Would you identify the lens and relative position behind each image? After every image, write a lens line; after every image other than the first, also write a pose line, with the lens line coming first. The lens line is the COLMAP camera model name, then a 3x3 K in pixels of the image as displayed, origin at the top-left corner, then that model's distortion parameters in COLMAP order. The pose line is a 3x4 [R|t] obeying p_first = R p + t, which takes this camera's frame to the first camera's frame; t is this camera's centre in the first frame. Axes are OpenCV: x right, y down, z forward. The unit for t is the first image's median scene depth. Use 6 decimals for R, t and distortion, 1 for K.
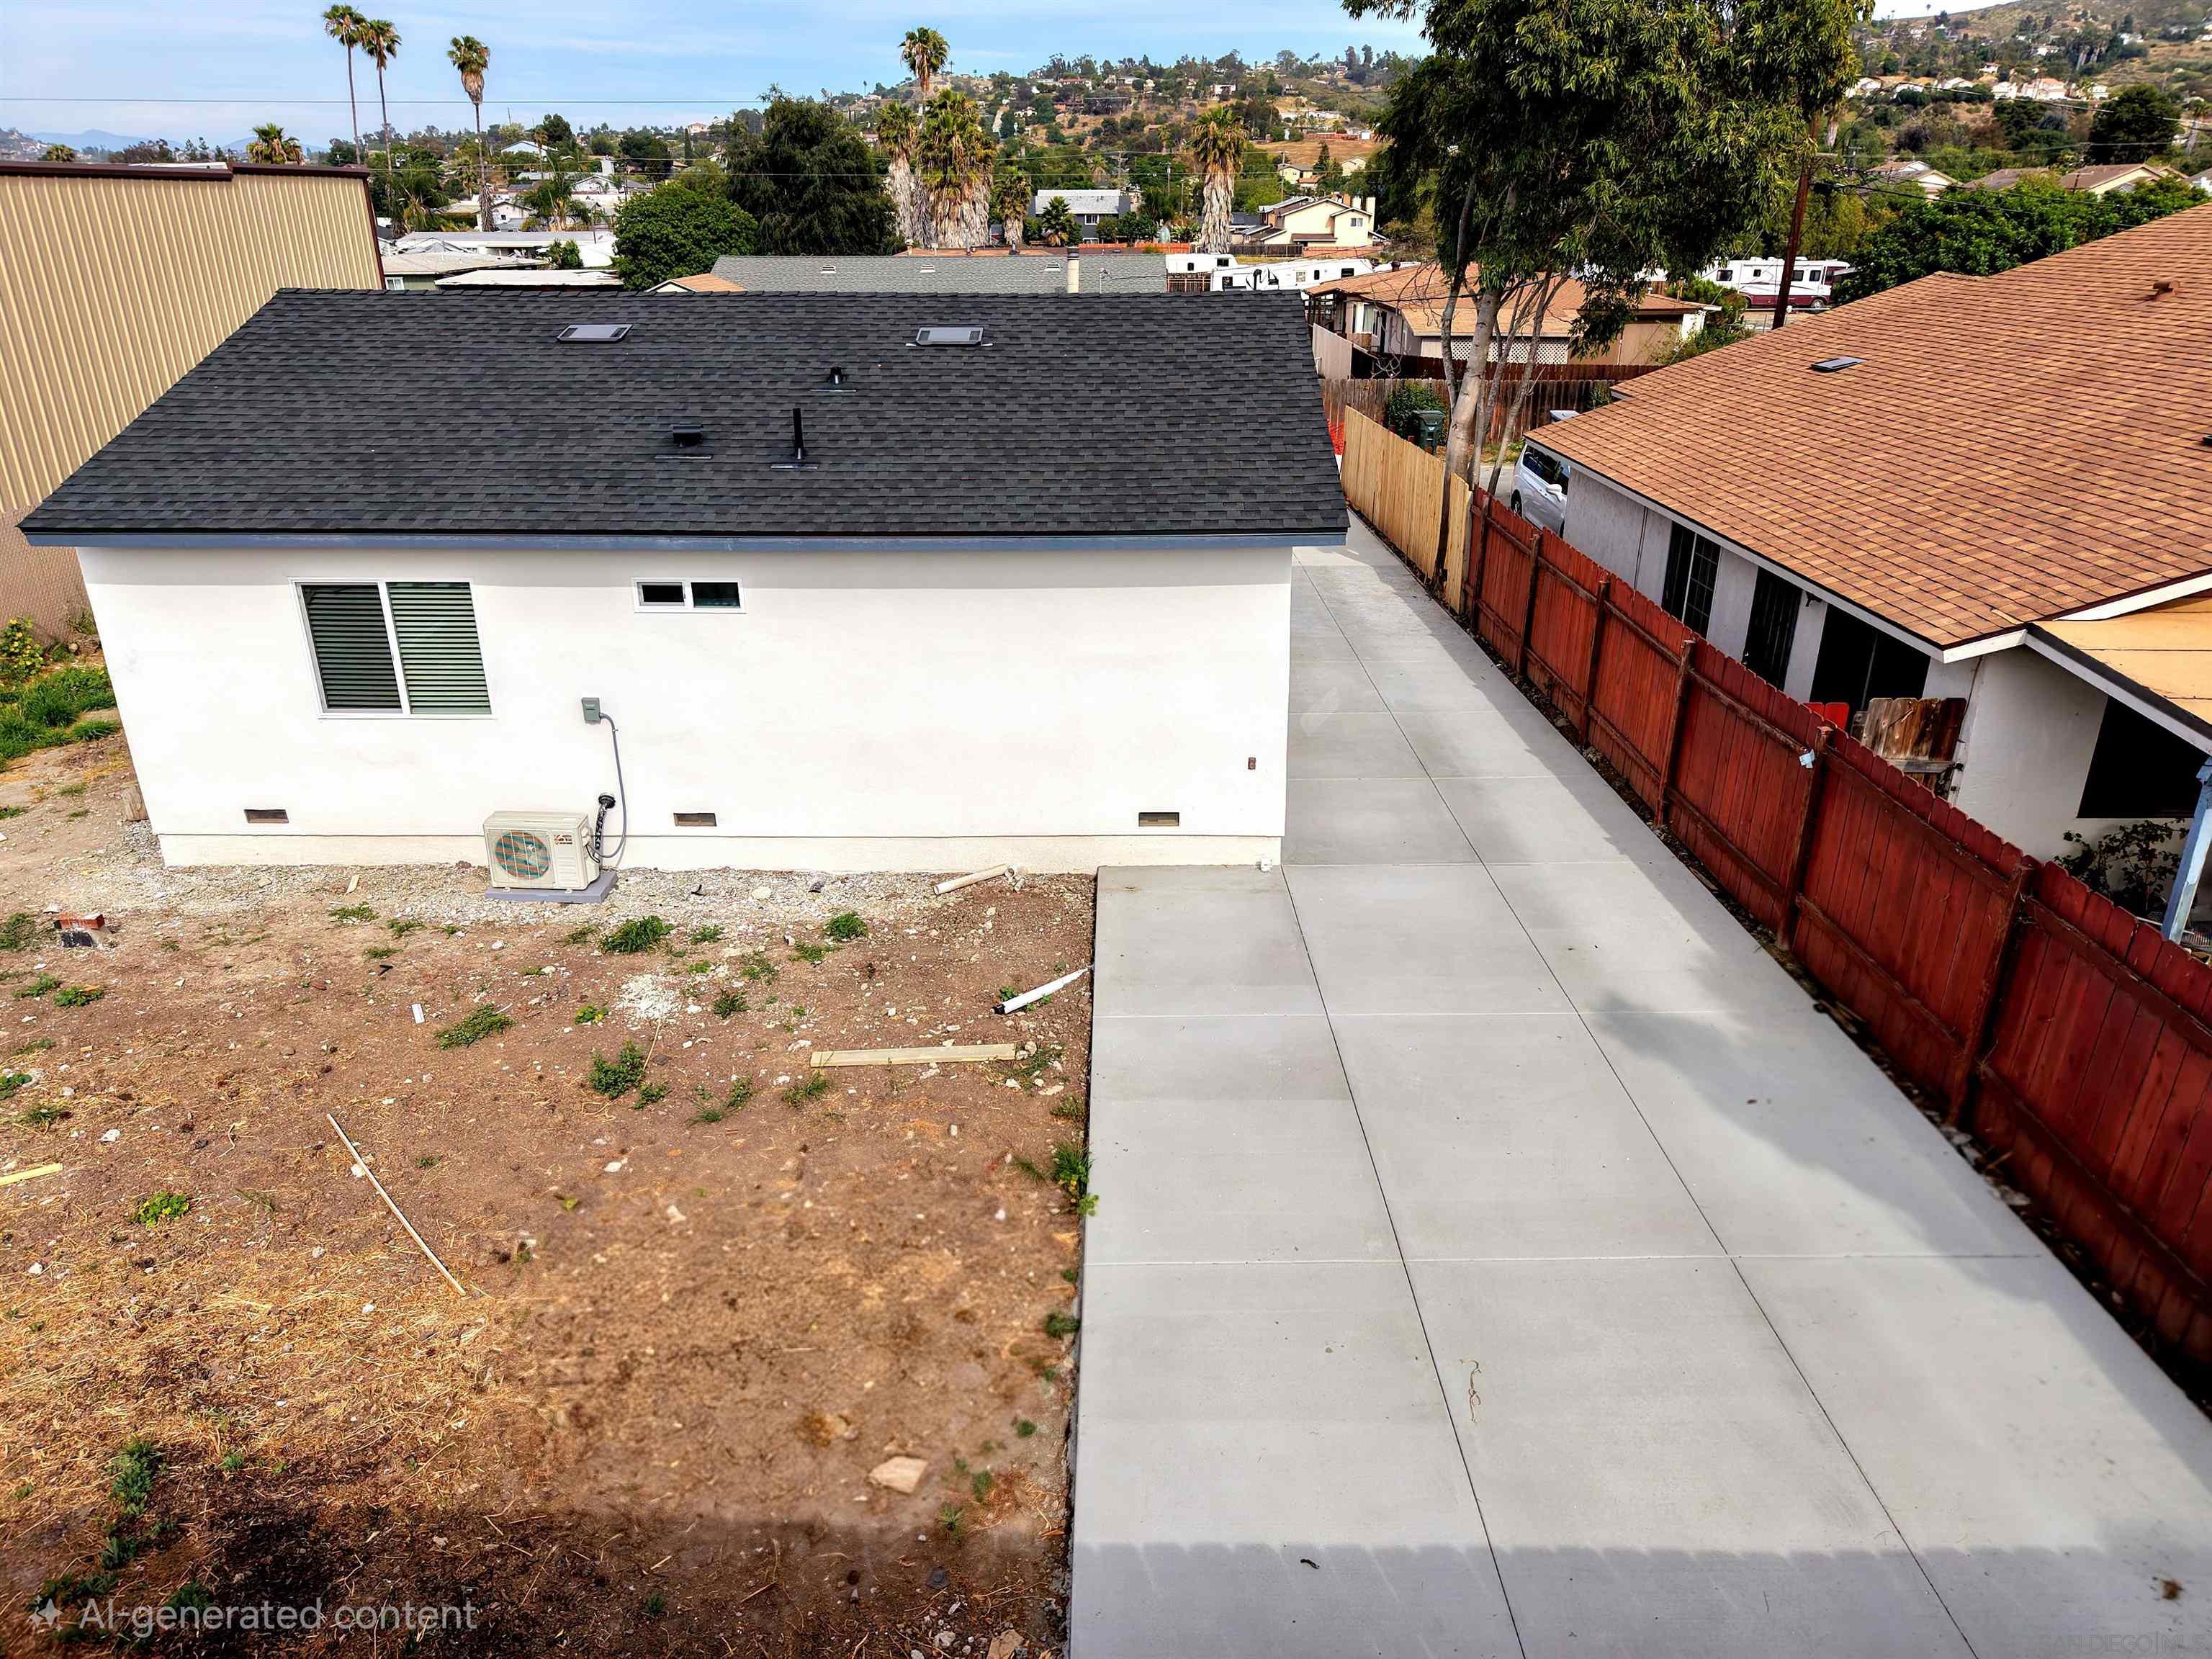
lens RADIAL K [[1461.9, 0, 1106.0], [0, 1461.9, 829.5], [0, 0, 1]] dist [0.002895, -0.000955]
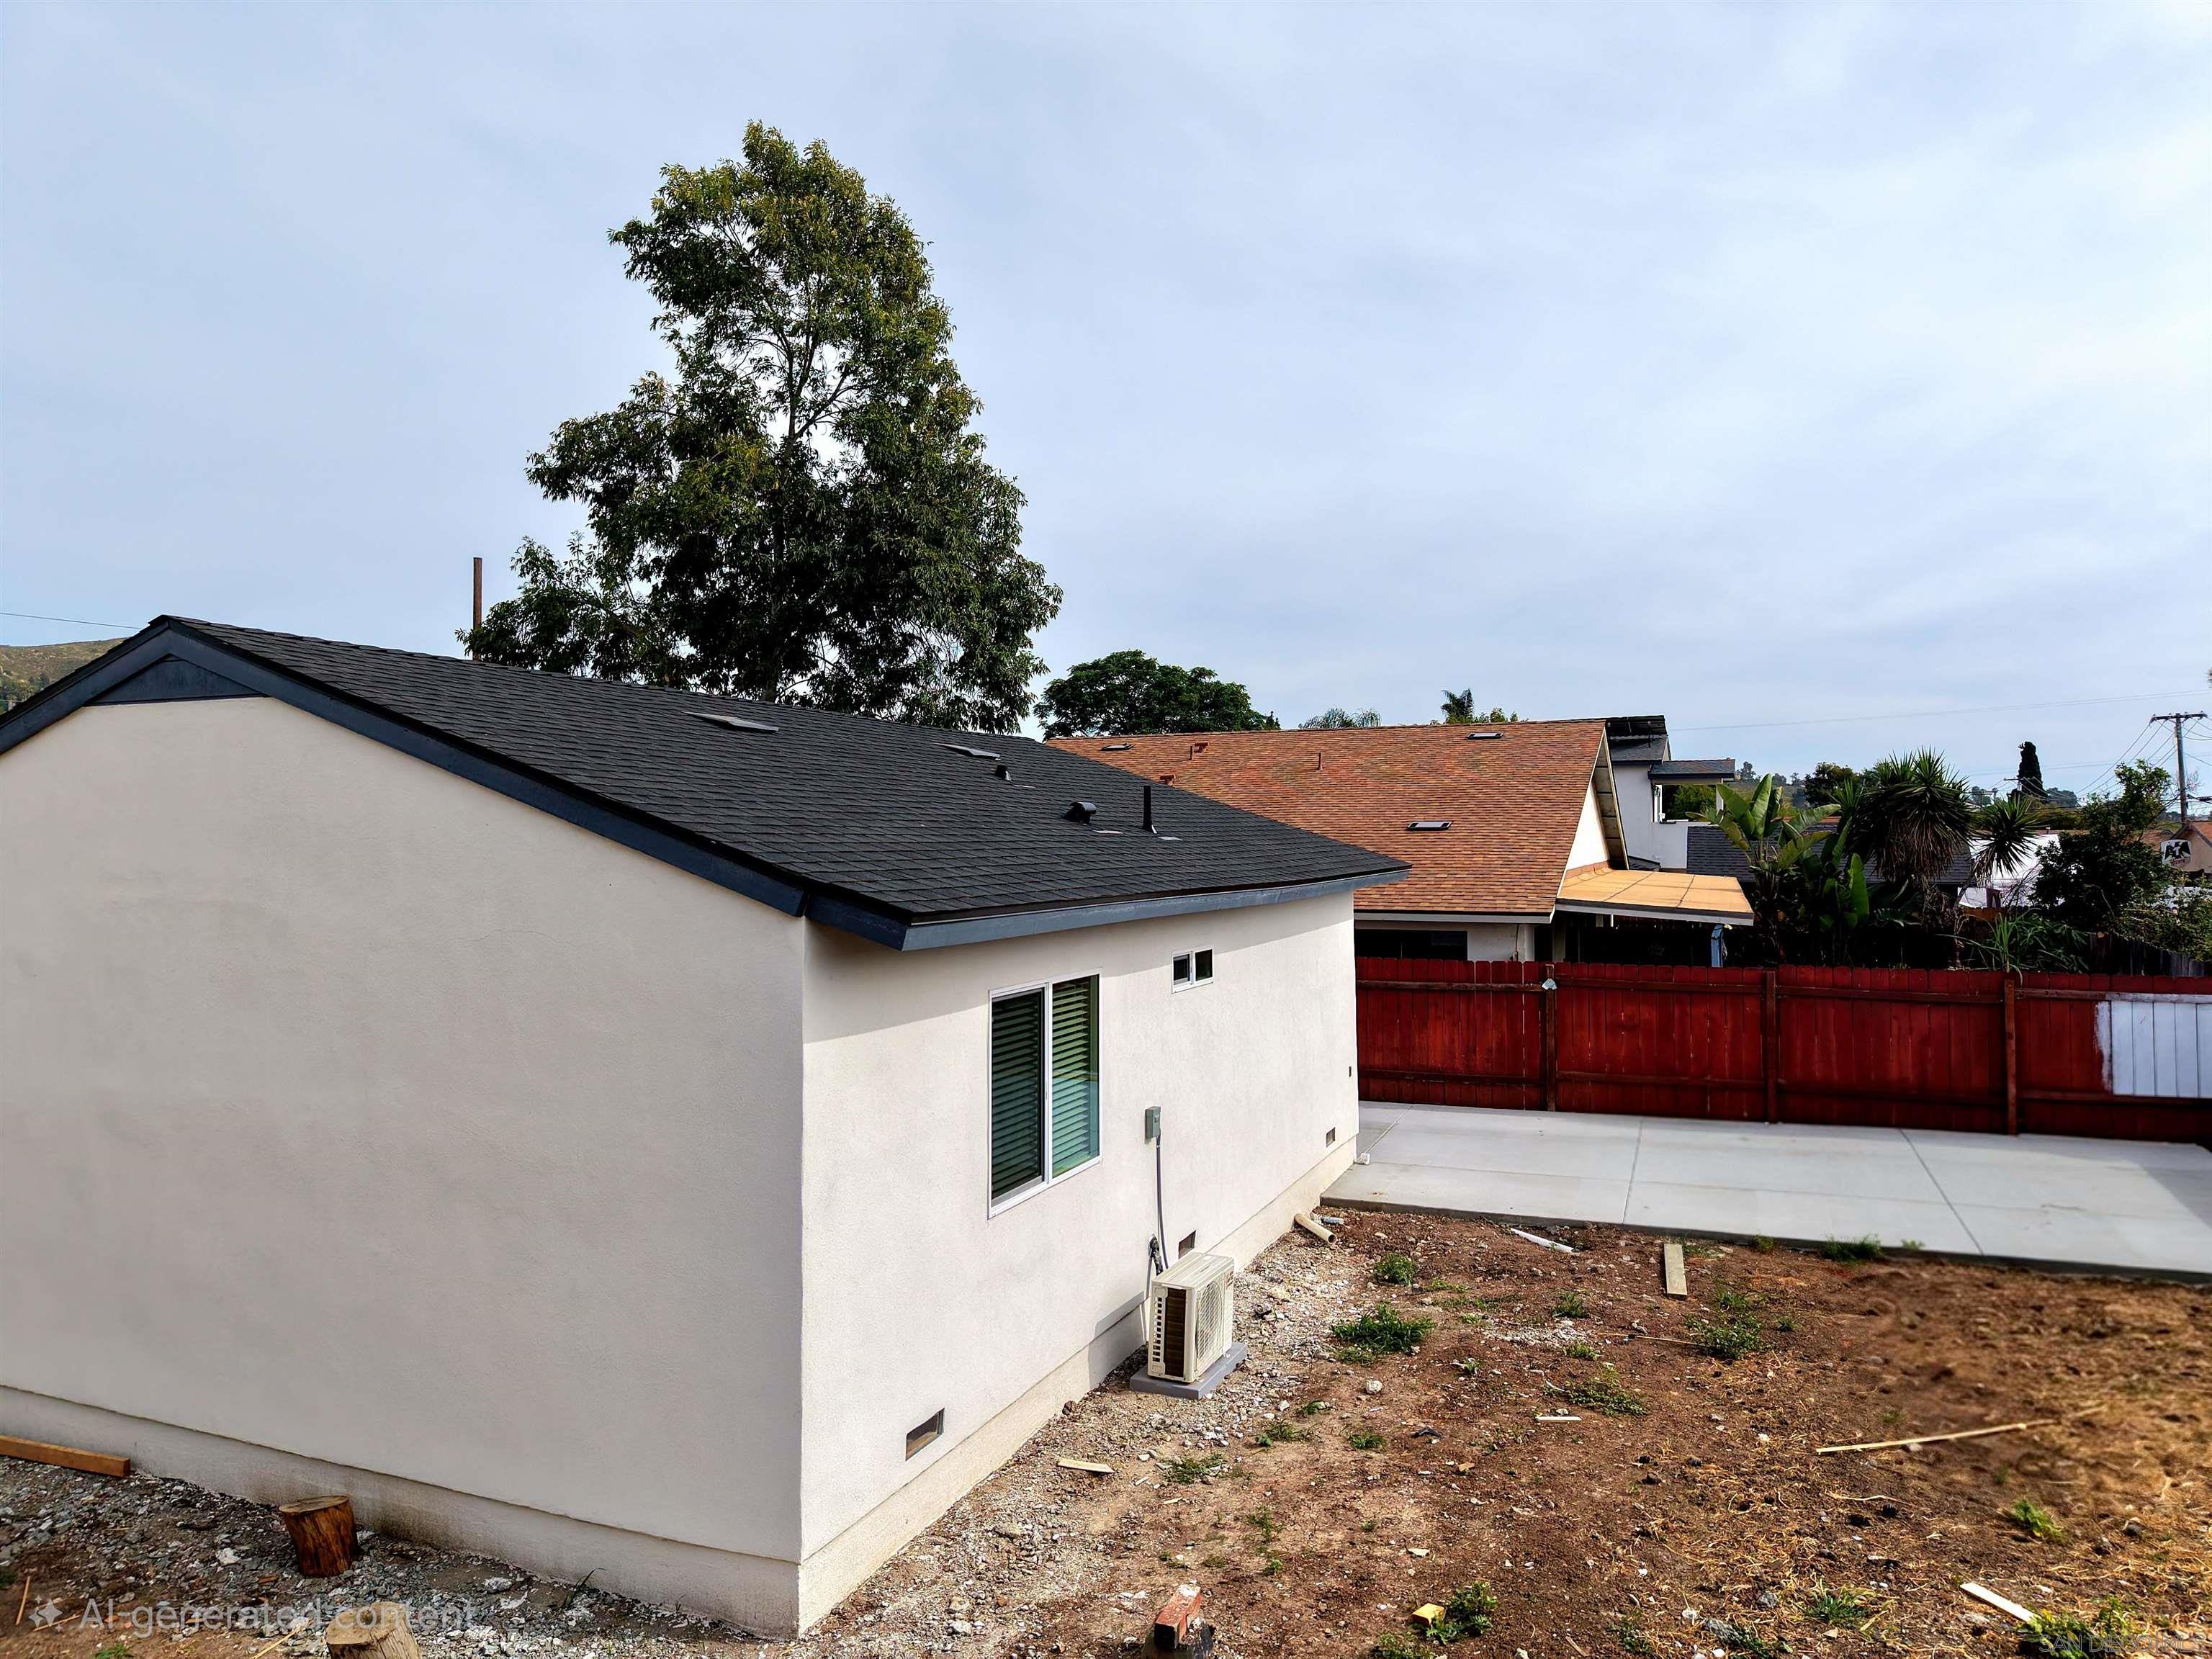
lens RADIAL K [[1461.9, 0, 1106.0], [0, 1461.9, 829.5], [0, 0, 1]] dist [0.002895, -0.000955]
pose [[0.396364, 0.003737, 0.918086, -1.137565], [0.353658, 0.922200, -0.156438, -0.117886], [-0.847244, 0.386694, 0.364205, 0.688780]]
